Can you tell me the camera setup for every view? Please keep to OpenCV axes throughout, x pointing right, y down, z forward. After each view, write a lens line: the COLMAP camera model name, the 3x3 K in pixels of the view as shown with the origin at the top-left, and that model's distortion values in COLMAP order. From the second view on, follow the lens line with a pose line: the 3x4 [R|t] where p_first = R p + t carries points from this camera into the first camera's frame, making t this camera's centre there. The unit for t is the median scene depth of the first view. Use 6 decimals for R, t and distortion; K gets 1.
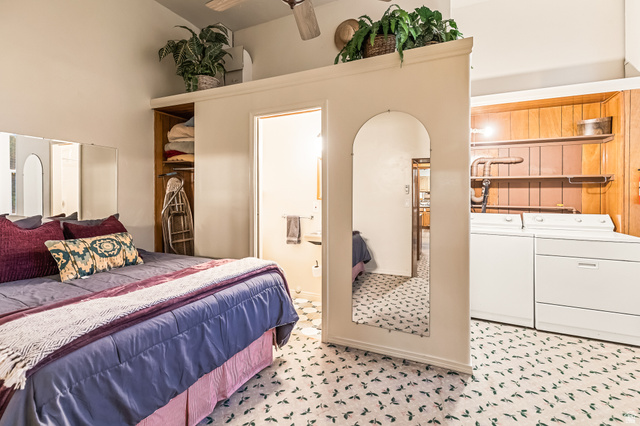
lens RADIAL K [[293.9, 0, 321.6], [0, 293.9, 210.4], [0, 0, 1]] dist [0.003905, 0.000706]
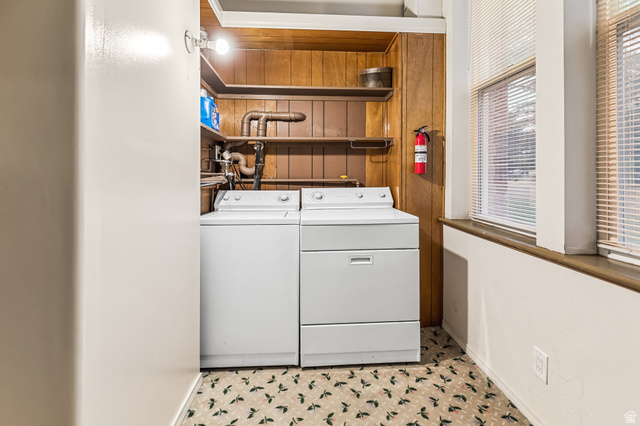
lens RADIAL K [[293.9, 0, 319.7], [0, 293.9, 213.5], [0, 0, 1]] dist [0.003905, 0.000706]
pose [[0.881609, -0.074229, 0.466107, 0.383421], [0.034736, 0.995082, 0.092769, 0.004359], [-0.470701, -0.065595, 0.879851, 0.338106]]
